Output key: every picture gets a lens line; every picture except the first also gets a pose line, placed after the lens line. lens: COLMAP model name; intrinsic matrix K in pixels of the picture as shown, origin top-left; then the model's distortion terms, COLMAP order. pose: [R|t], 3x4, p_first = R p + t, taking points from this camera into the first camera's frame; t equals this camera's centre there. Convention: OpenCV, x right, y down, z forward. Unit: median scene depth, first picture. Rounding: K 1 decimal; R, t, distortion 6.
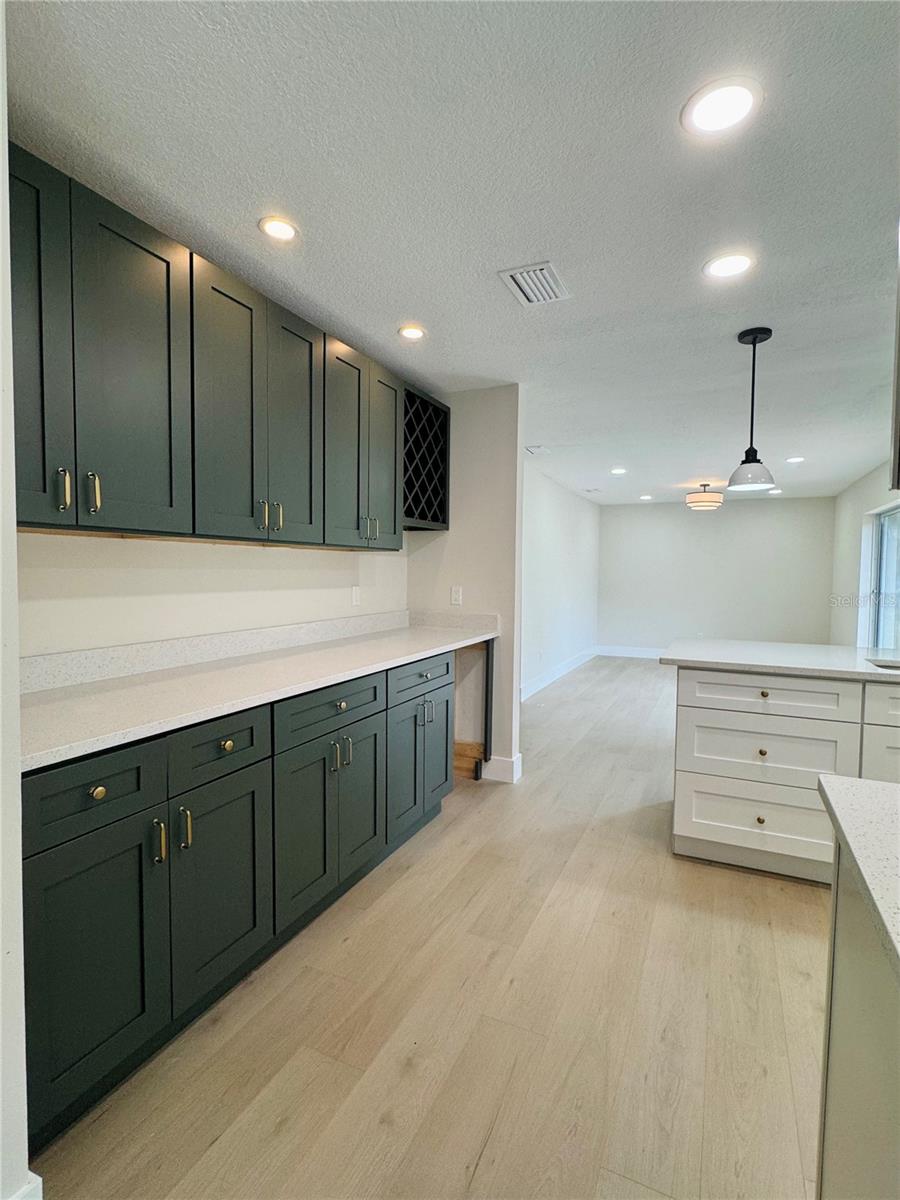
lens RADIAL K [[589.1, 0, 455.9], [0, 589.1, 600.4], [0, 0, 1]] dist [0.001494, 0.000519]
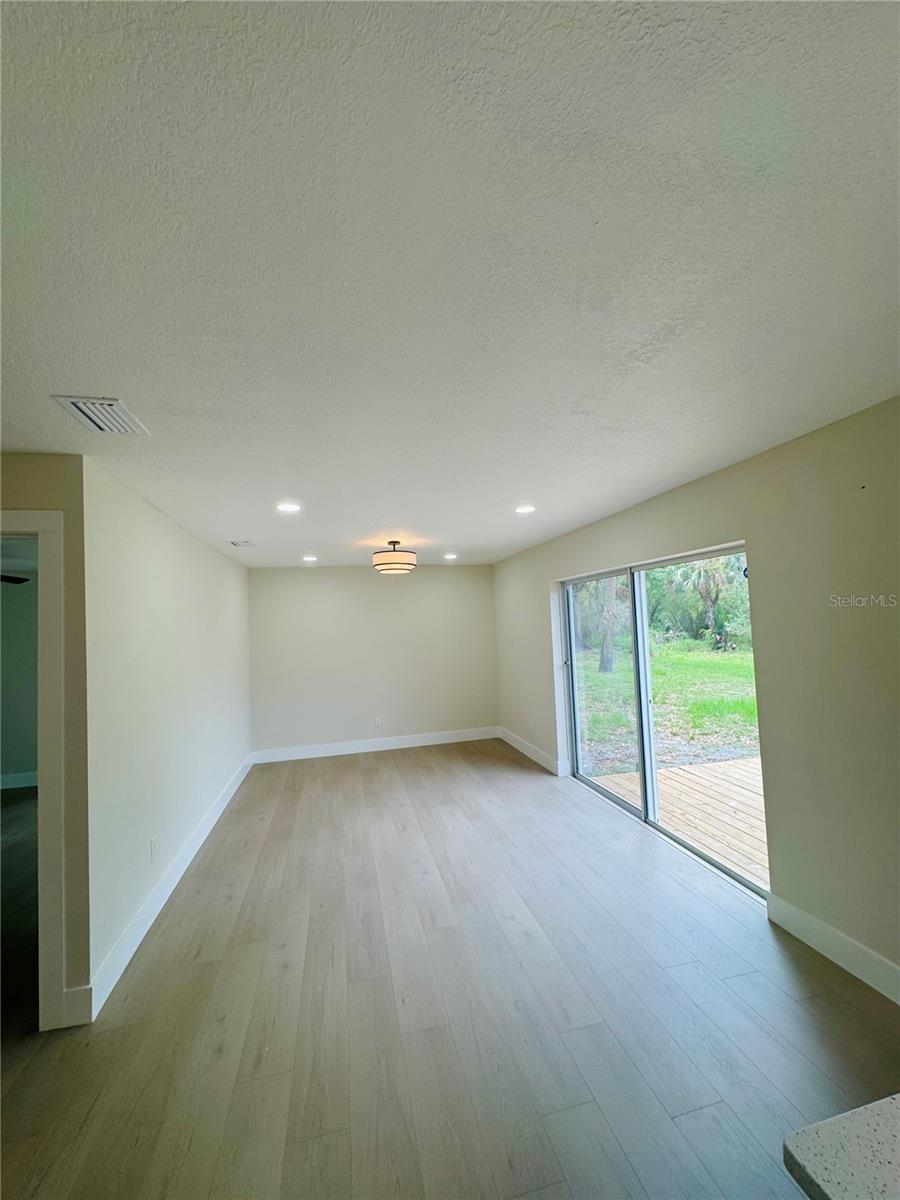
lens RADIAL K [[478.2, 0, 450.7], [0, 478.2, 598.9], [0, 0, 1]] dist [-0.006244, 0.000640]
pose [[0.790023, -0.012315, 0.612954, 0.197311], [0.080573, 0.993212, -0.083894, -0.133494], [-0.607760, 0.115666, 0.785652, 0.996089]]
